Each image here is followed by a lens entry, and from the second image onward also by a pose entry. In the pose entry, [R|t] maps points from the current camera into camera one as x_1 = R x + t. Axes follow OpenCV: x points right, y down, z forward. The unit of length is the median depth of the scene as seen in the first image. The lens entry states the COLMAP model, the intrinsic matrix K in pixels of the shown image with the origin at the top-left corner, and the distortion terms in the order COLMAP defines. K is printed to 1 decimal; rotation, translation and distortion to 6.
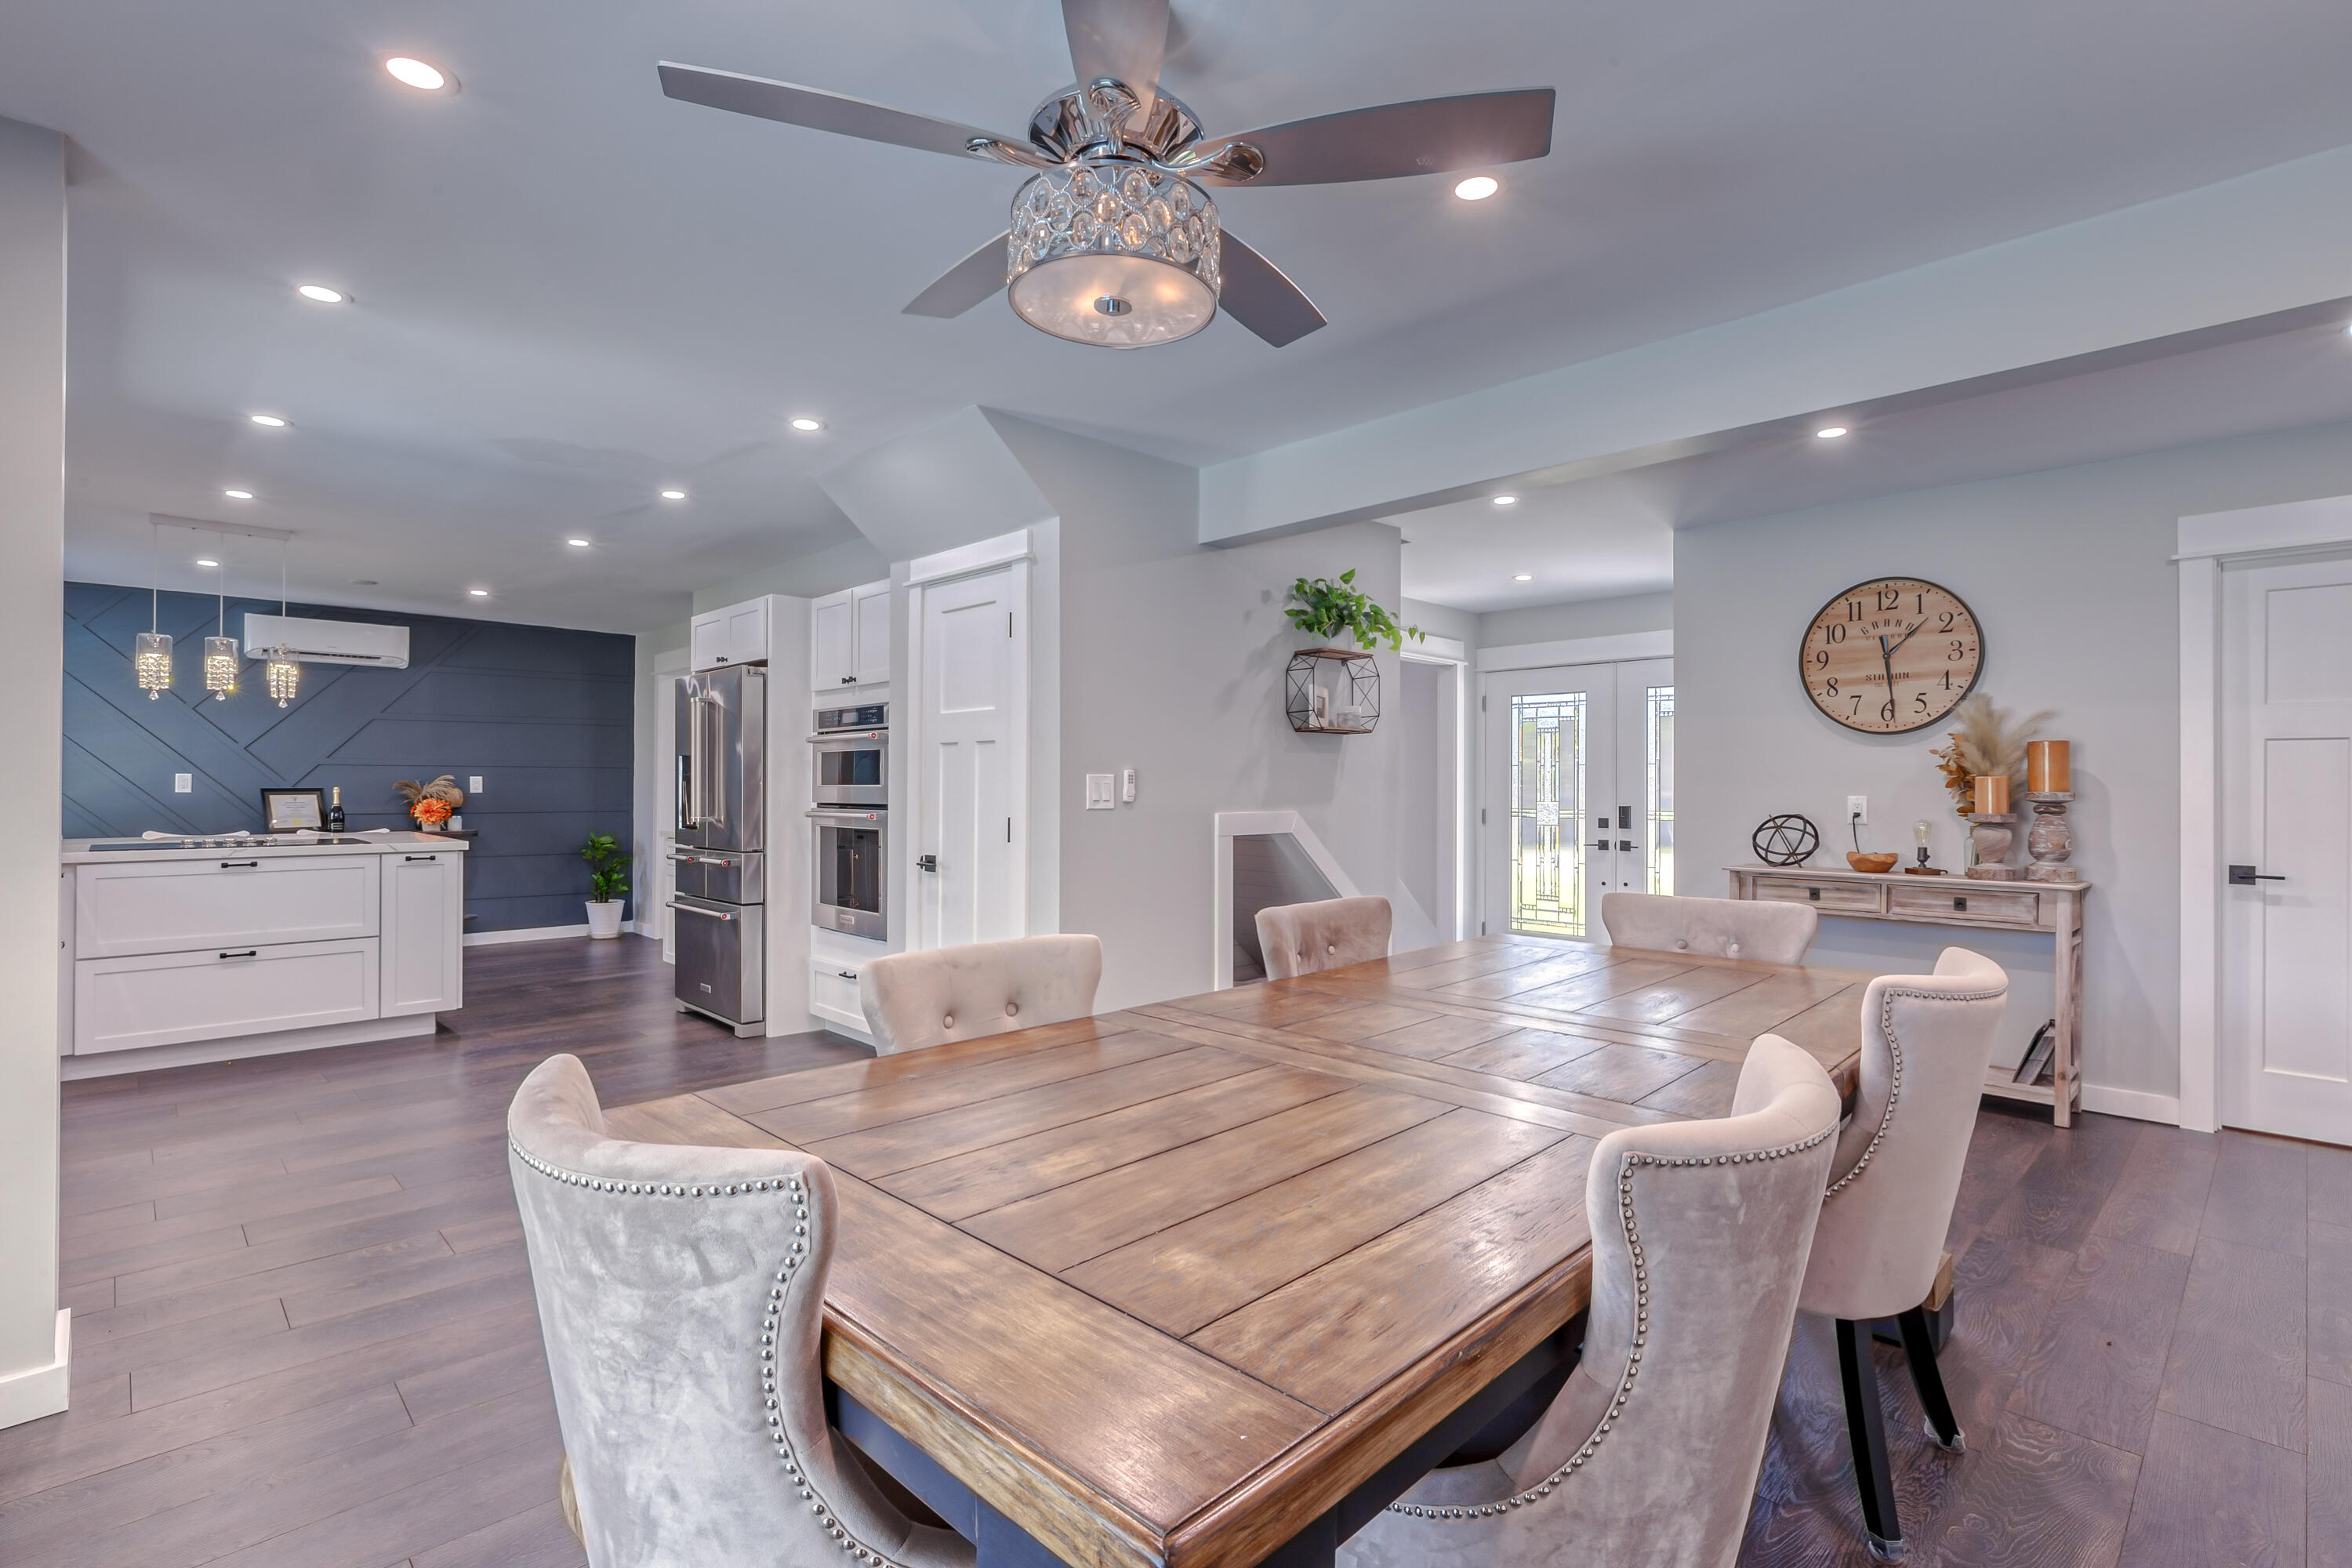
lens RADIAL K [[1123.8, 0, 1180.4], [0, 1123.8, 793.2], [0, 0, 1]] dist [0.002266, -0.002782]
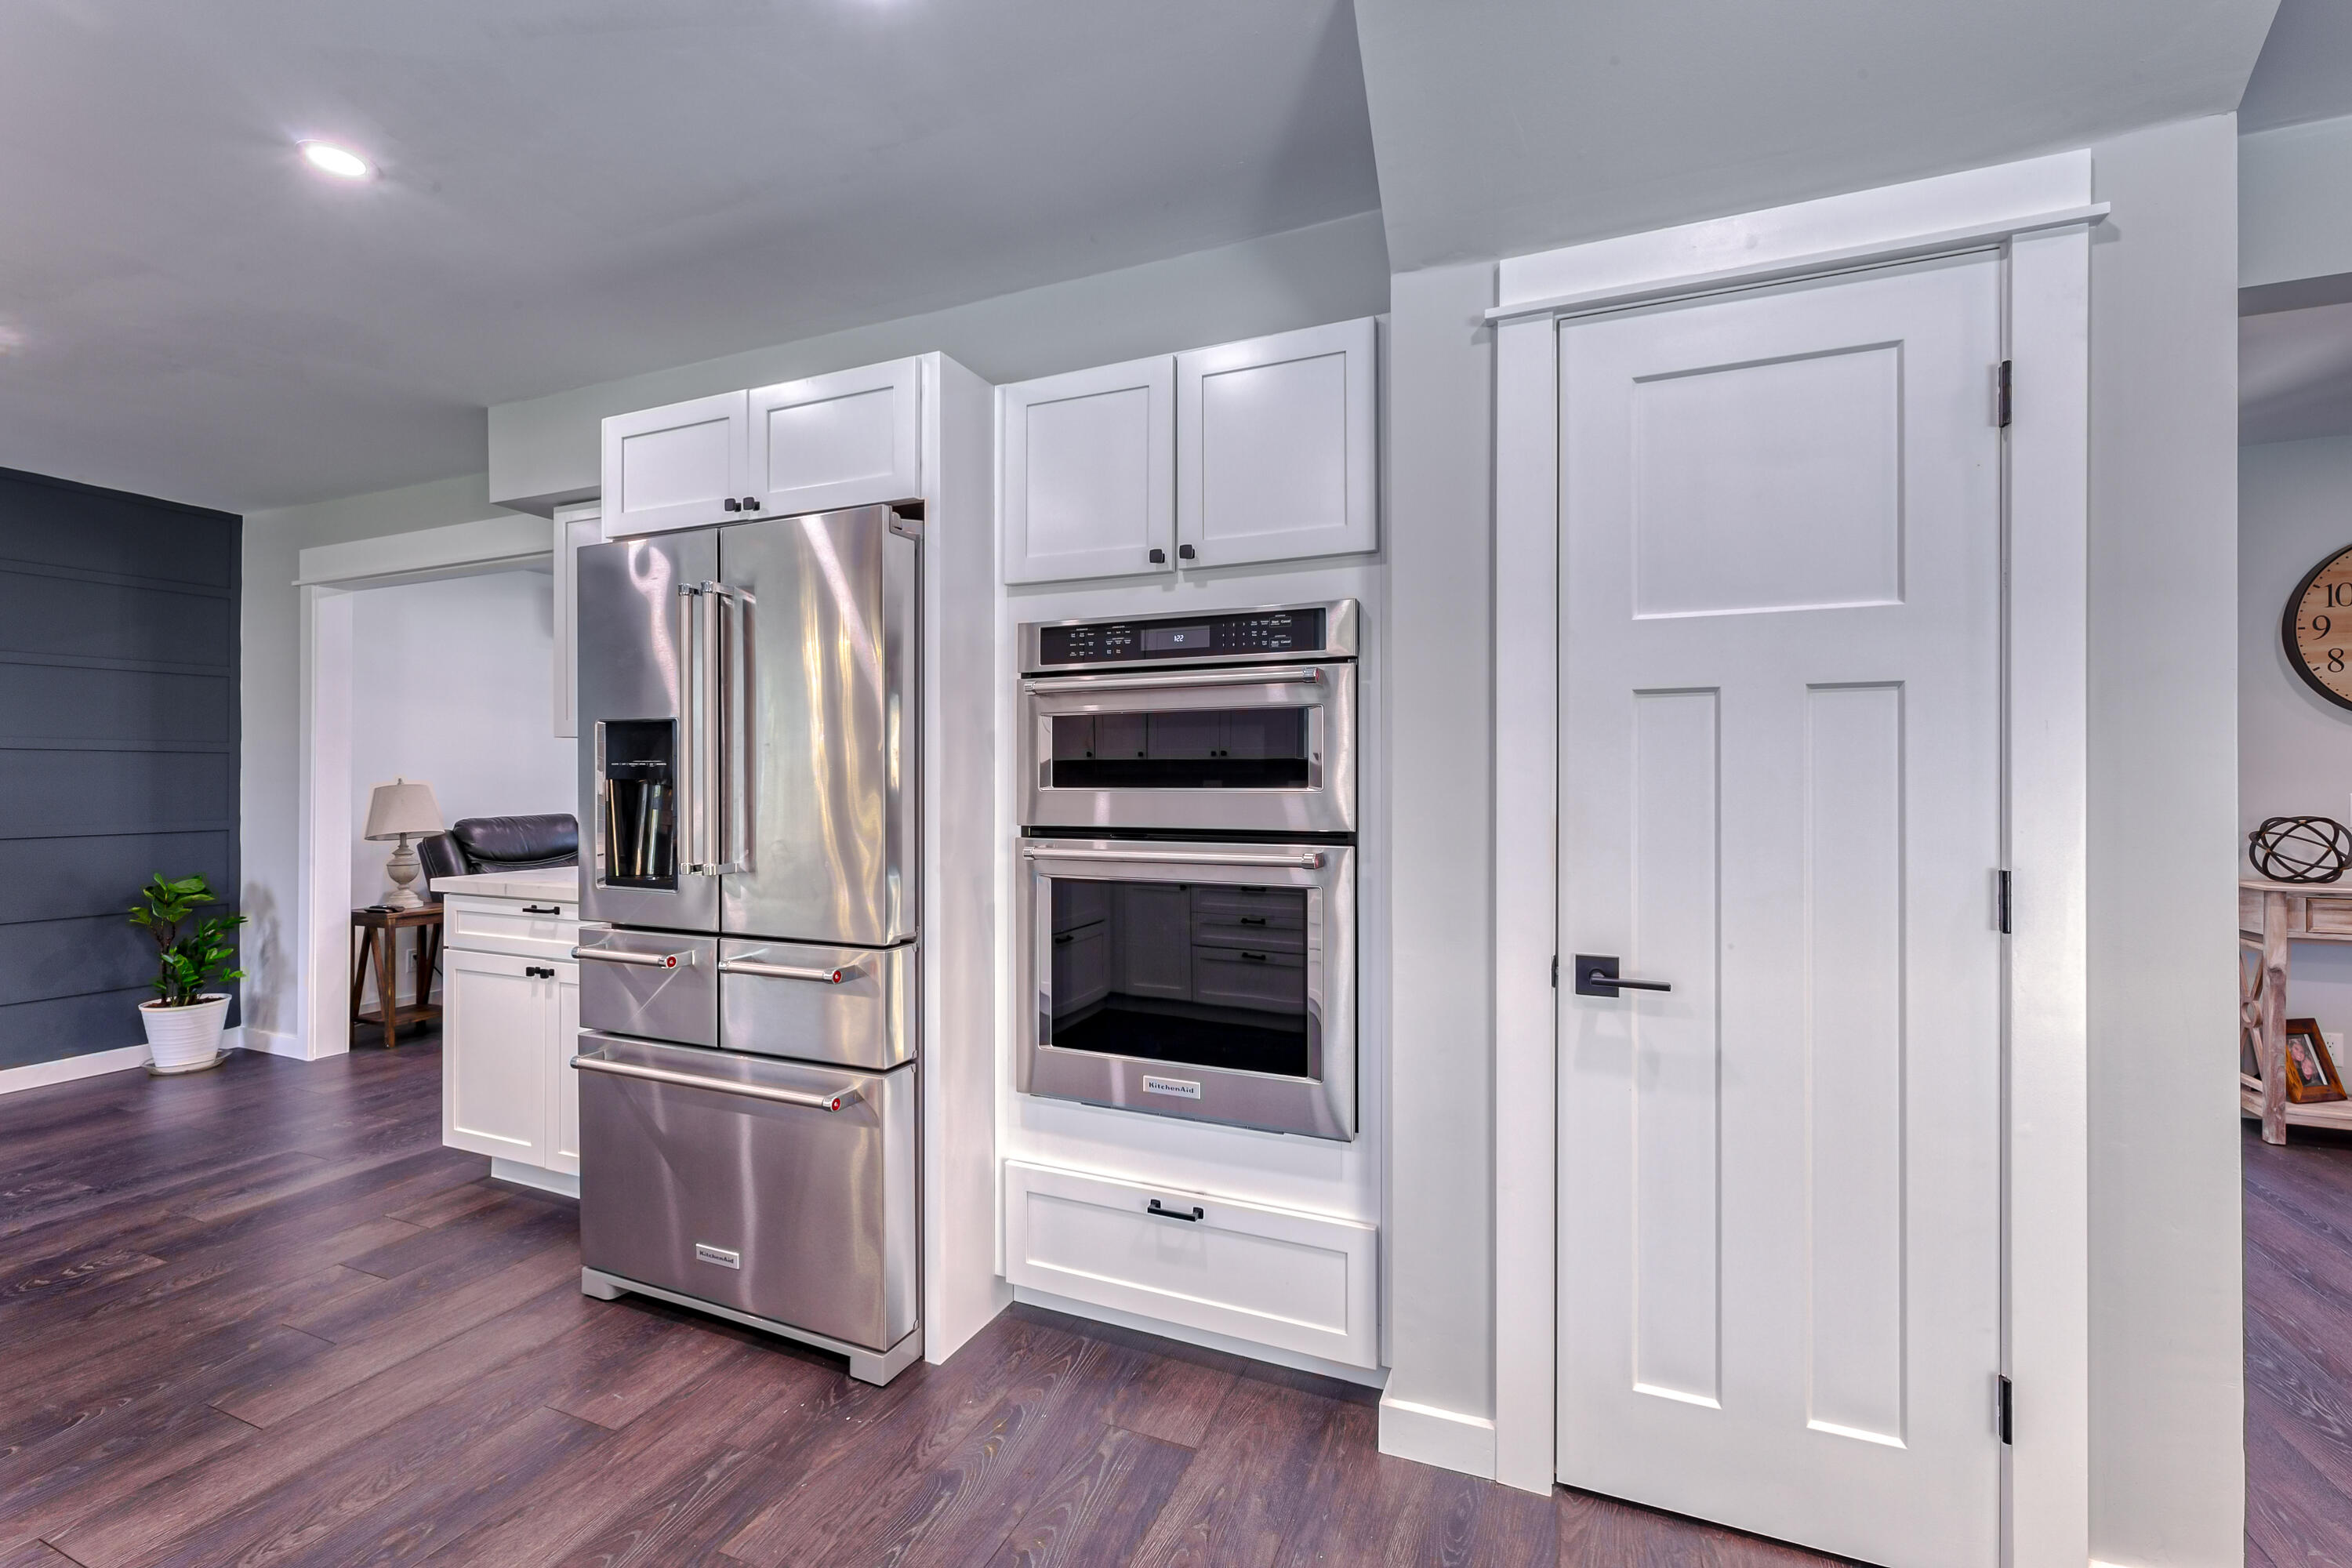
lens RADIAL K [[996.8, 0, 1174.1], [0, 996.8, 781.5], [0, 0, 1]] dist [0.008135, -0.004983]
pose [[0.917935, -0.004219, 0.396707, -0.437632], [0.005191, 0.999986, -0.001377, -0.008964], [-0.396696, 0.003323, 0.917944, 0.611033]]
